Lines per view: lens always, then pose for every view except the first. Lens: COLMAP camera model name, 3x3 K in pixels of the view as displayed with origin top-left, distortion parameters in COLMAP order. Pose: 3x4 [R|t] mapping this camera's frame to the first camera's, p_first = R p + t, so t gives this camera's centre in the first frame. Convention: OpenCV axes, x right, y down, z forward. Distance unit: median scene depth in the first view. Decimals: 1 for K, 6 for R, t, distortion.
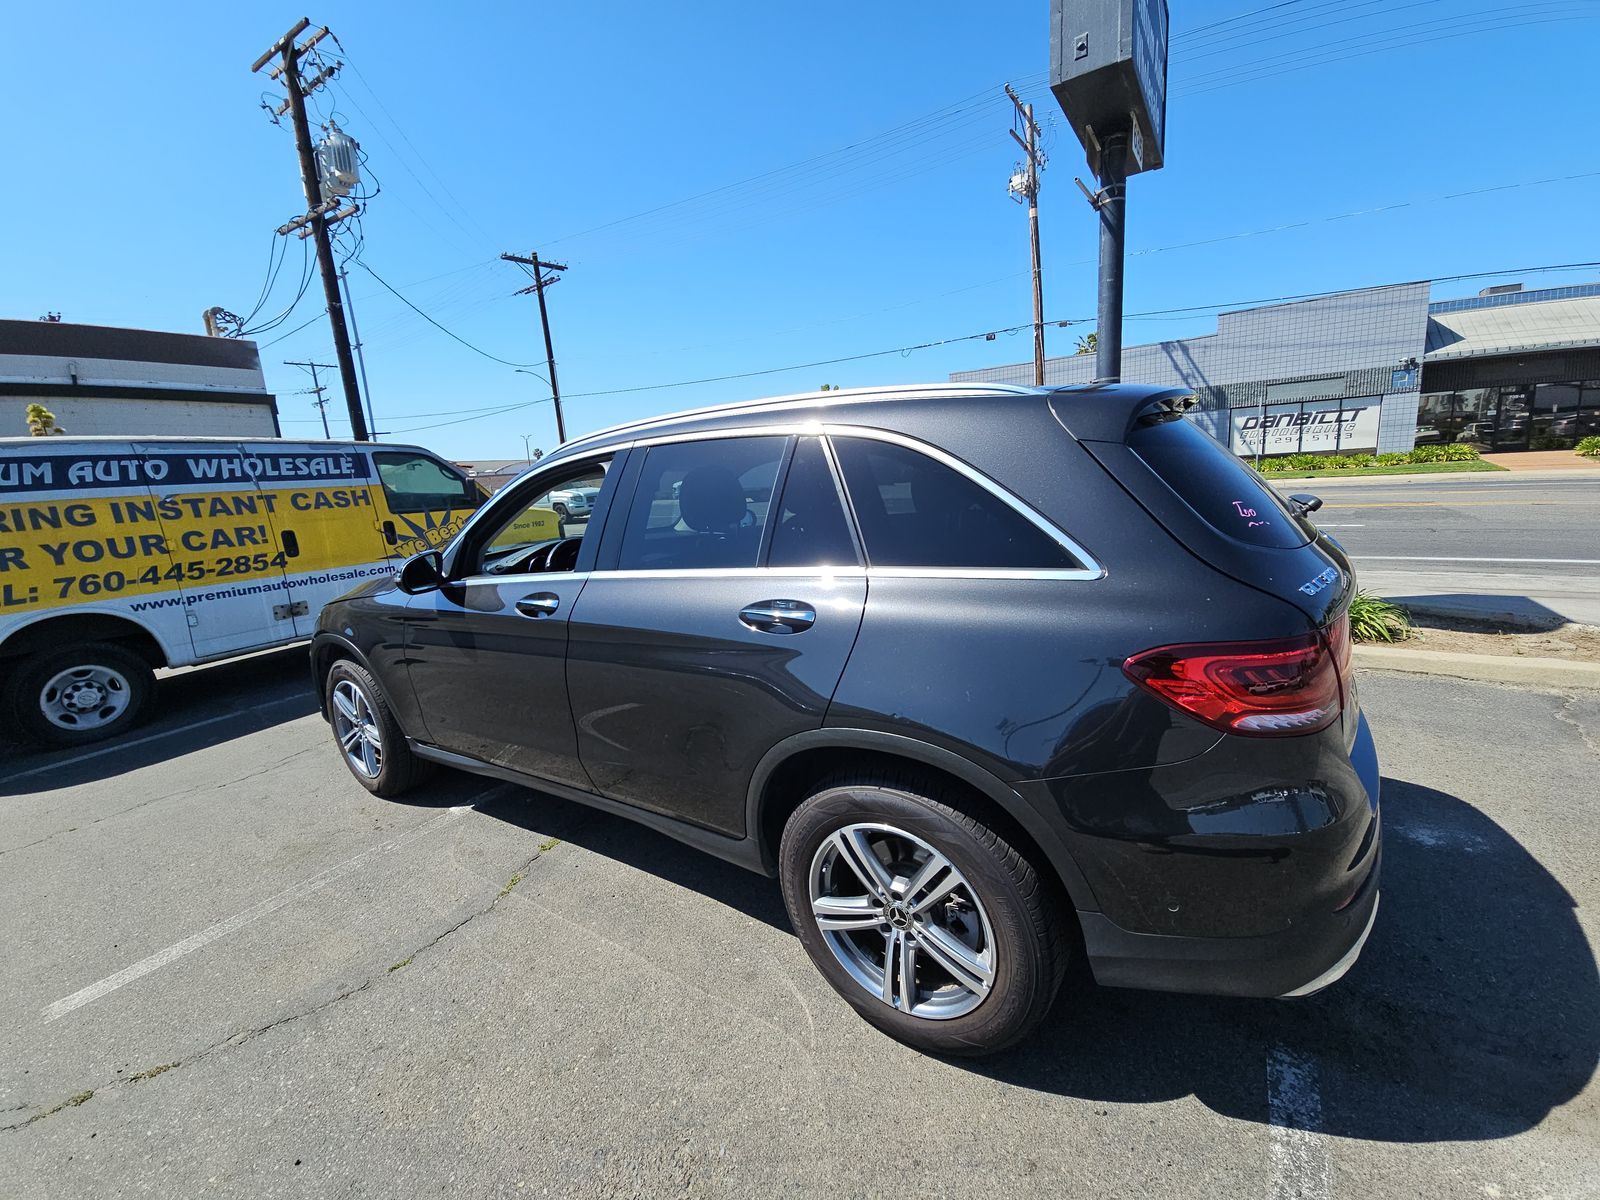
lens RADIAL K [[643.8, 0, 792.2], [0, 643.8, 600.3], [0, 0, 1]] dist [0.011064, -0.009410]
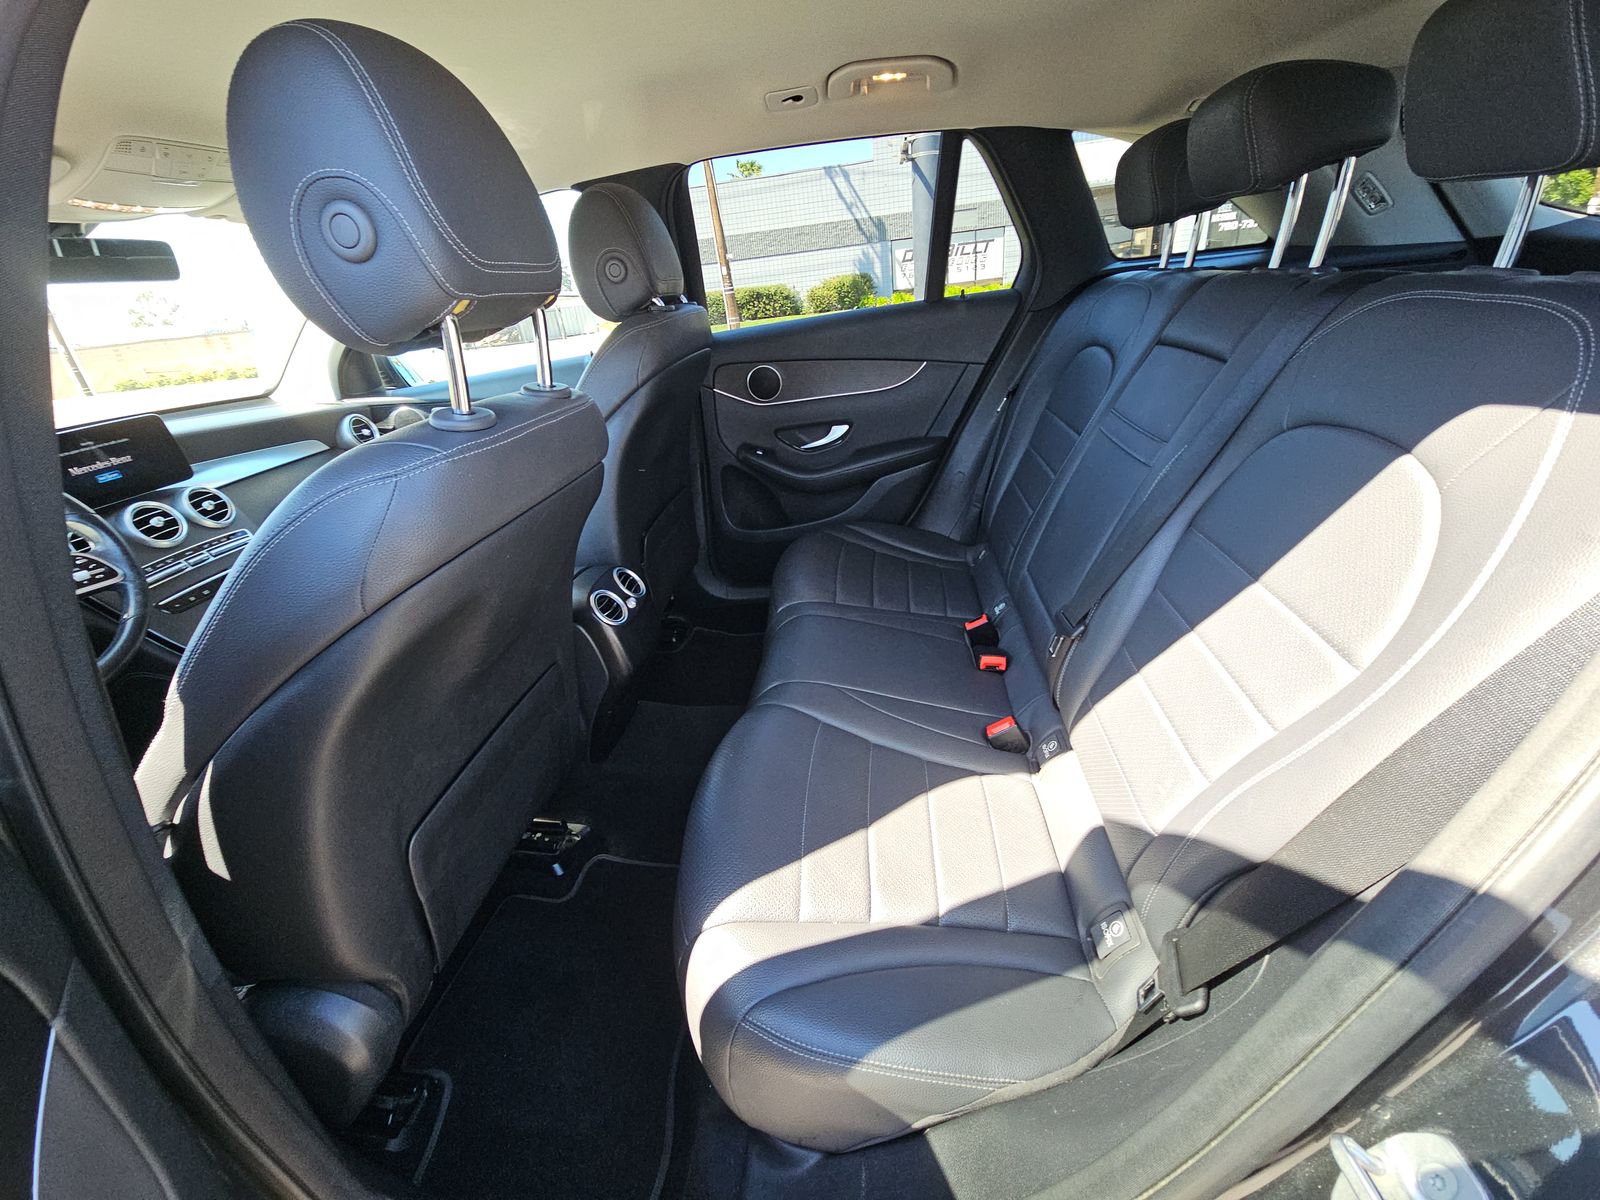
lens RADIAL K [[643.8, 0, 802.9], [0, 643.8, 613.5], [0, 0, 1]] dist [0.011064, -0.009410]
pose [[0.888305, -0.225069, 0.400322, -0.053508], [0.127434, 0.958247, 0.255975, -0.027754], [-0.441219, -0.176369, 0.879897, 0.325294]]
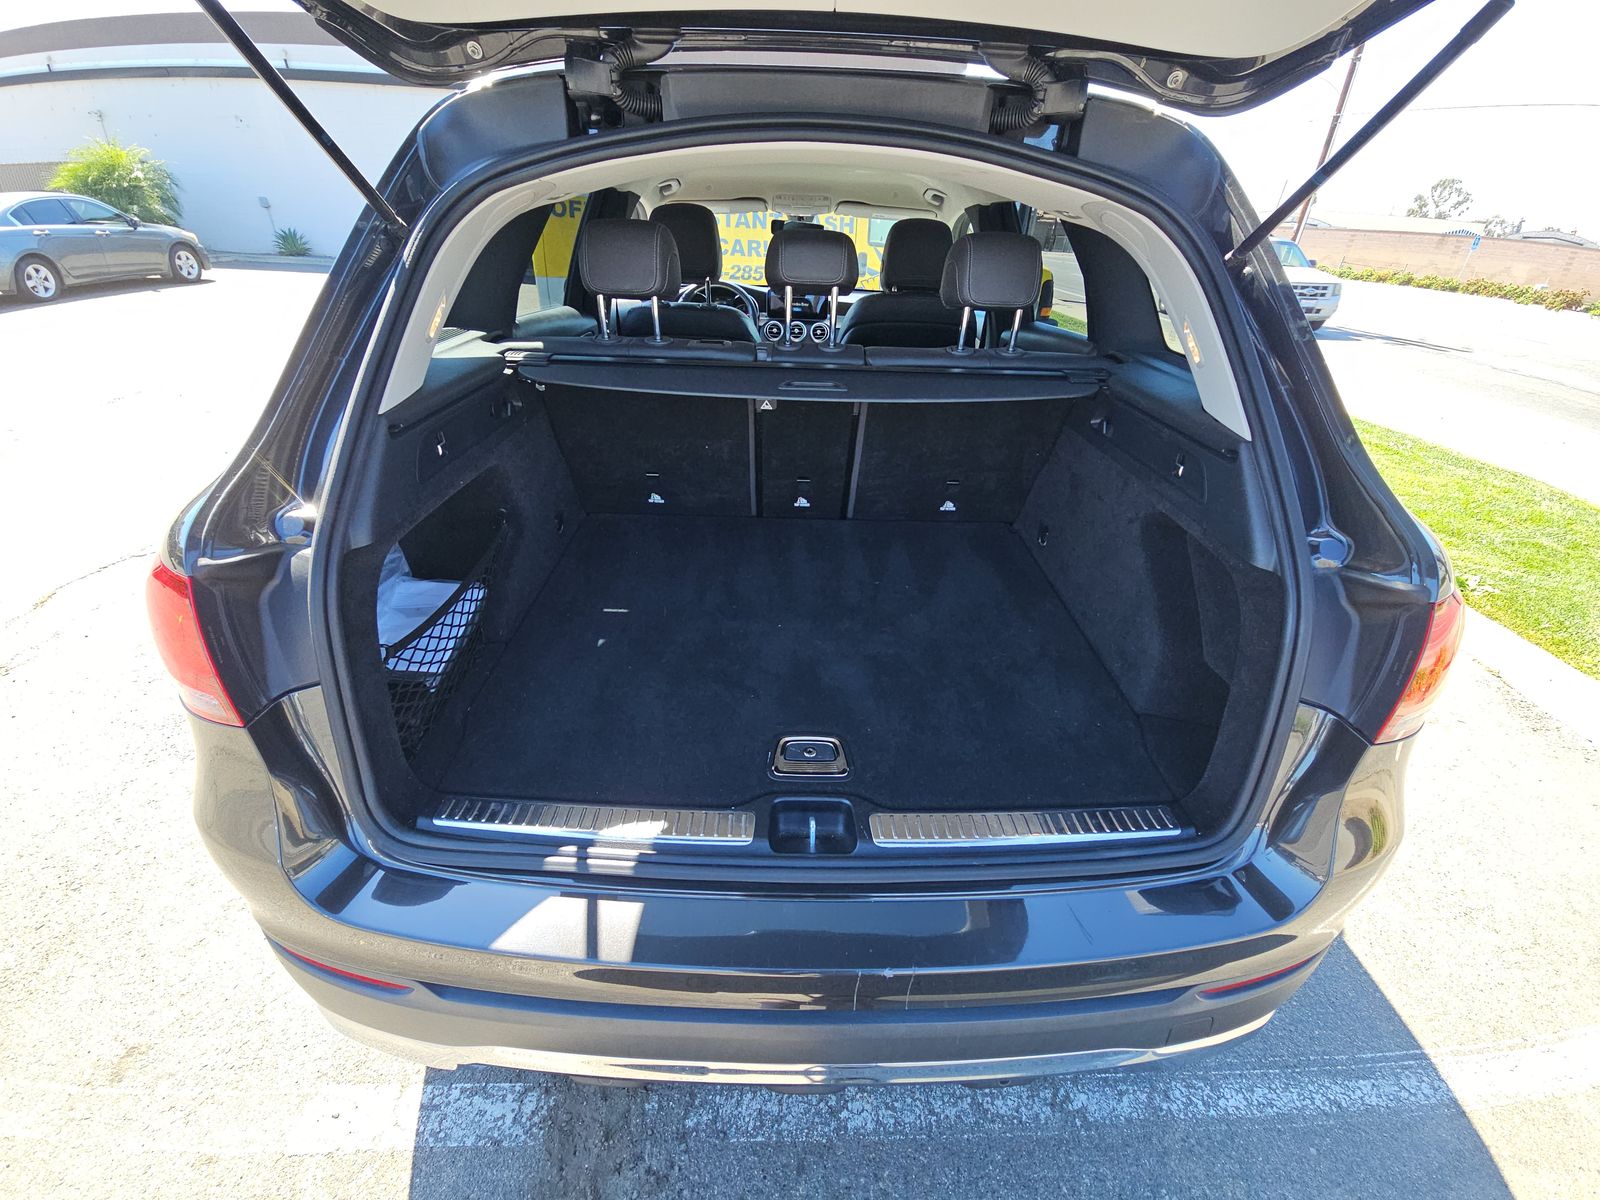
lens RADIAL K [[643.8, 0, 796.7], [0, 643.8, 597.9], [0, 0, 1]] dist [0.011064, -0.009410]
pose [[0.560379, 0.489405, -0.668176, 0.359756], [-0.240015, 0.868085, 0.434535, -0.074349], [0.792697, -0.083132, 0.603921, 0.257084]]
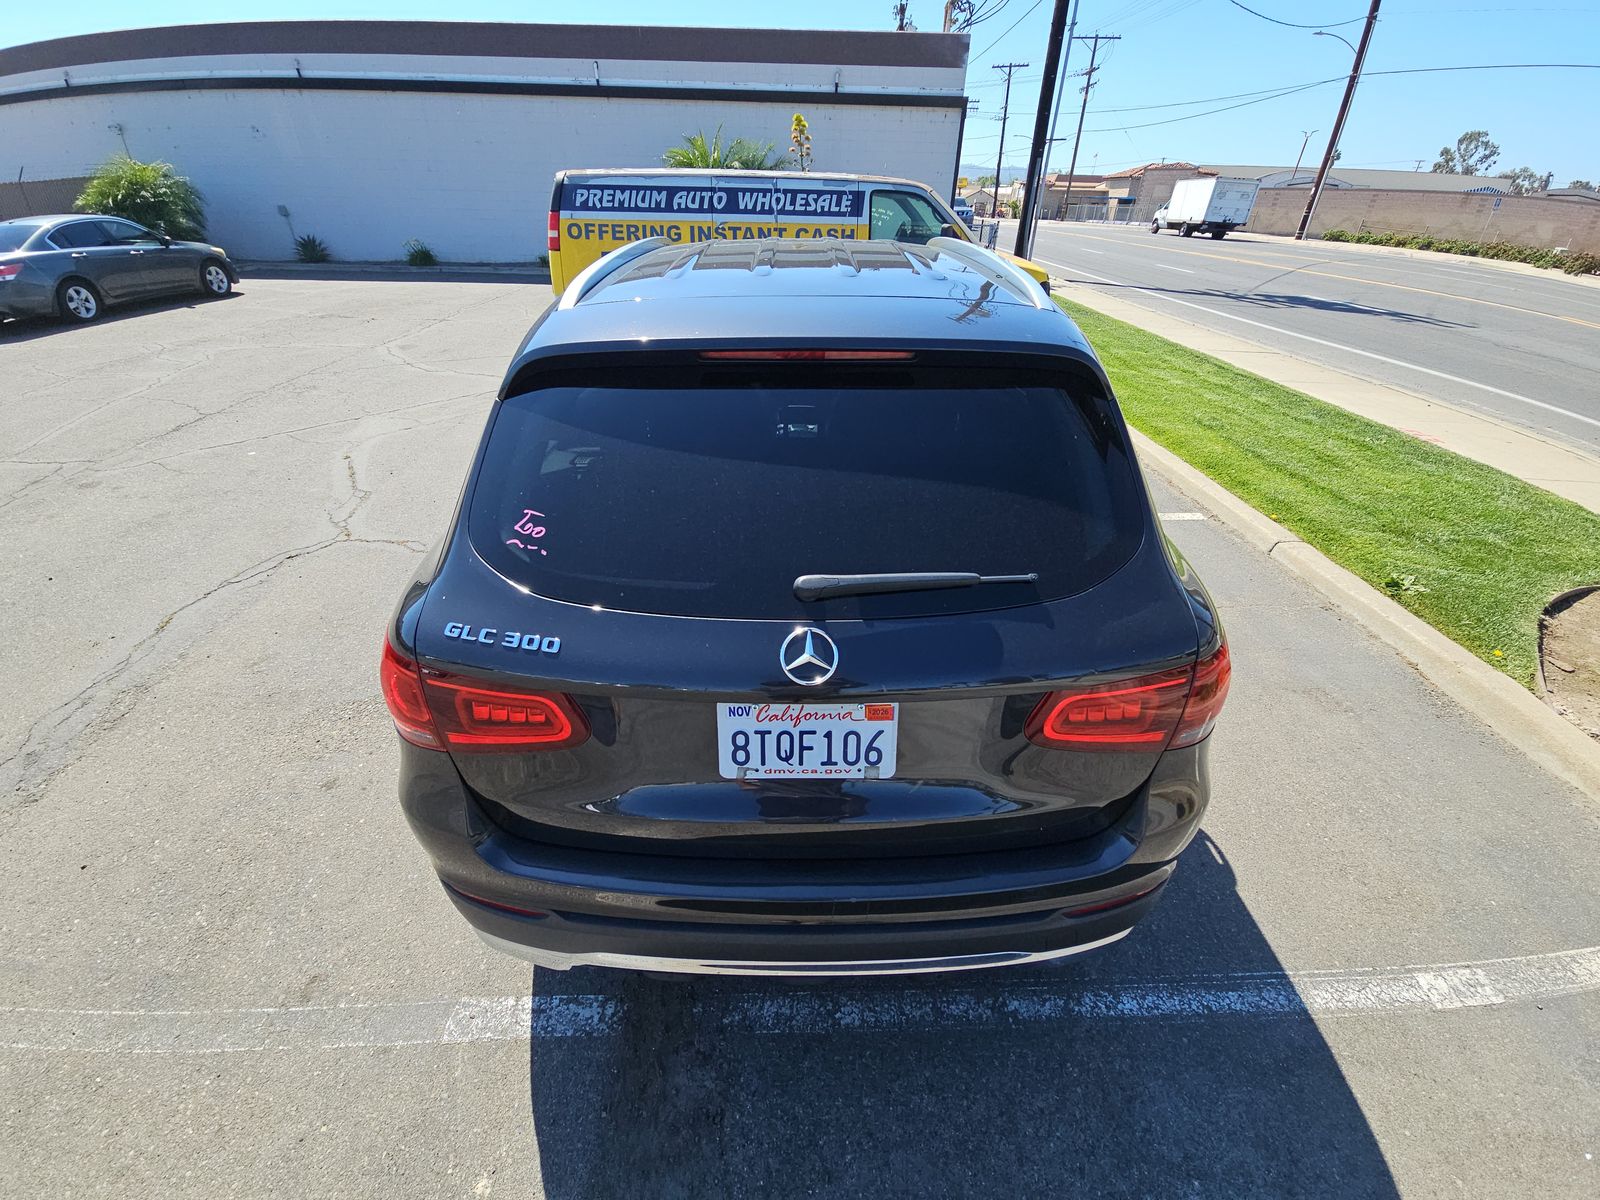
lens RADIAL K [[643.8, 0, 796.4], [0, 643.8, 596.7], [0, 0, 1]] dist [0.011064, -0.009410]
pose [[0.555683, 0.495450, -0.667642, 0.404265], [-0.211006, 0.860789, 0.463161, -0.137102], [0.804172, -0.116495, 0.582869, 0.217201]]
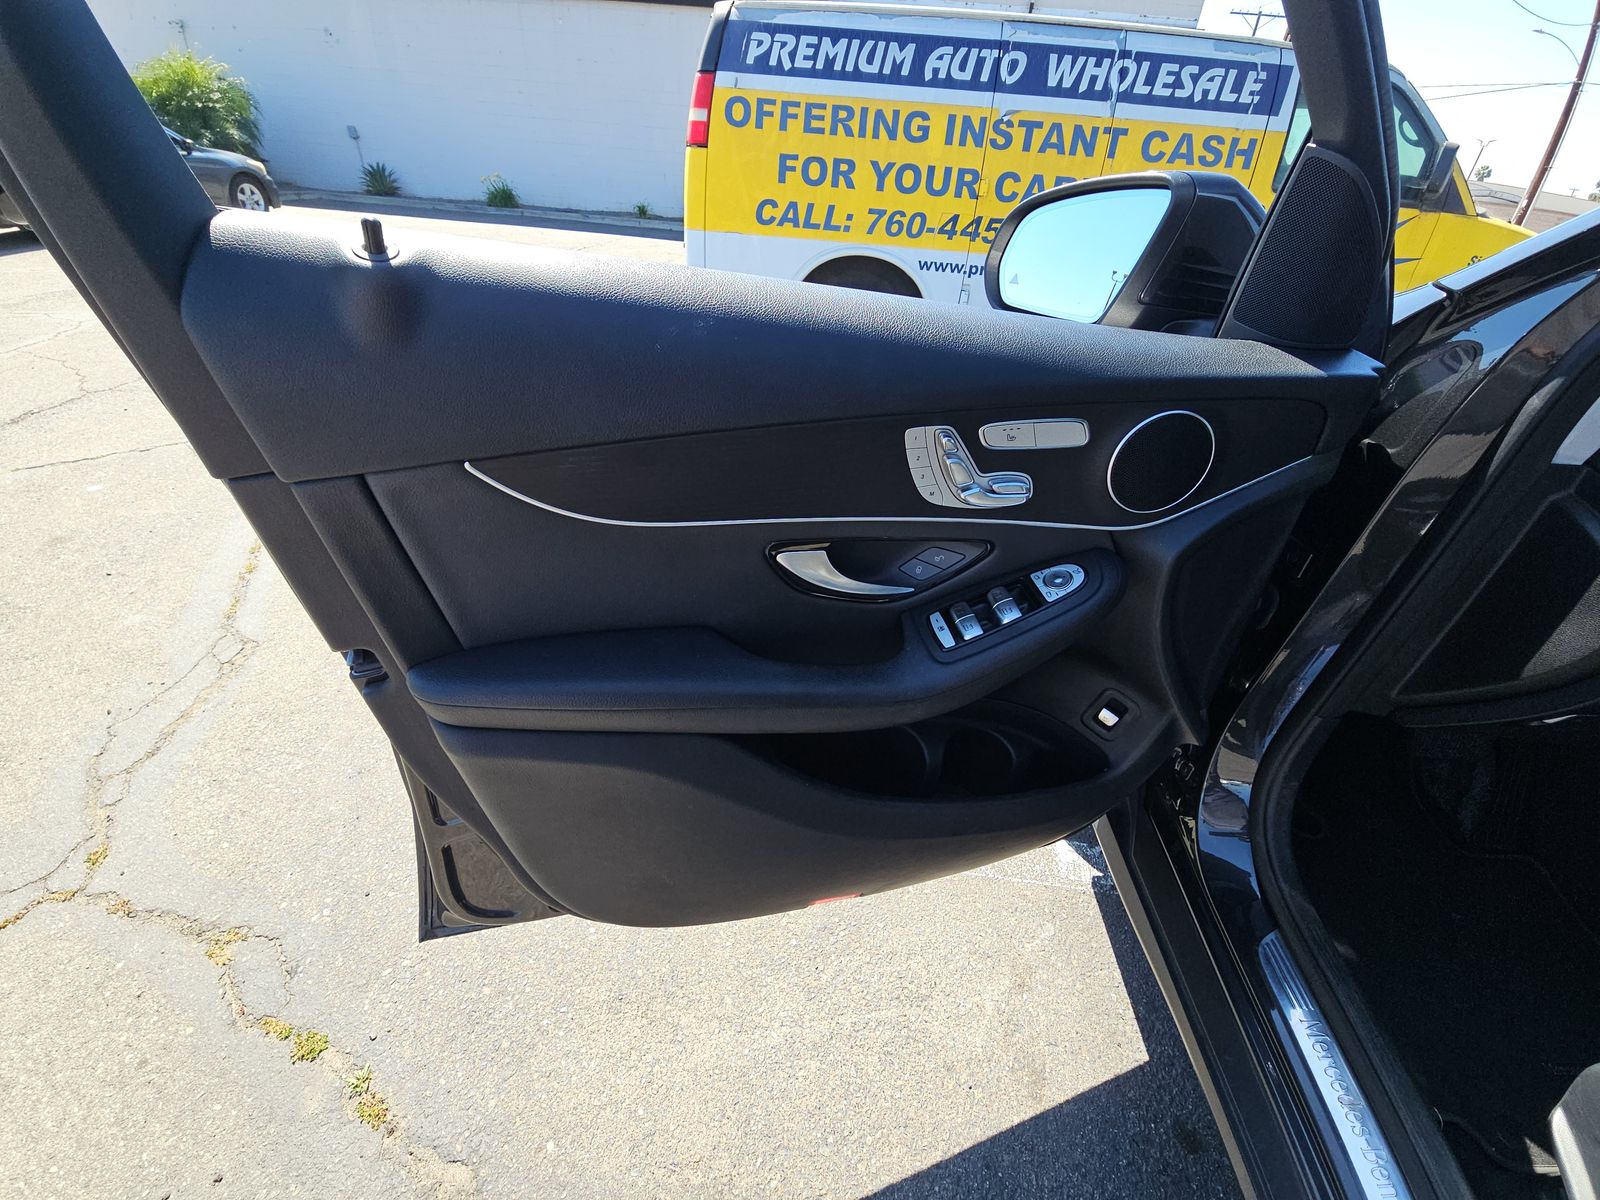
lens RADIAL K [[643.8, 0, 799.5], [0, 643.8, 594.6], [0, 0, 1]] dist [0.011064, -0.009410]
pose [[0.454267, 0.562356, -0.690939, -0.234634], [-0.266864, 0.825865, 0.496719, -0.007776], [0.849956, -0.041256, 0.525236, 0.357435]]
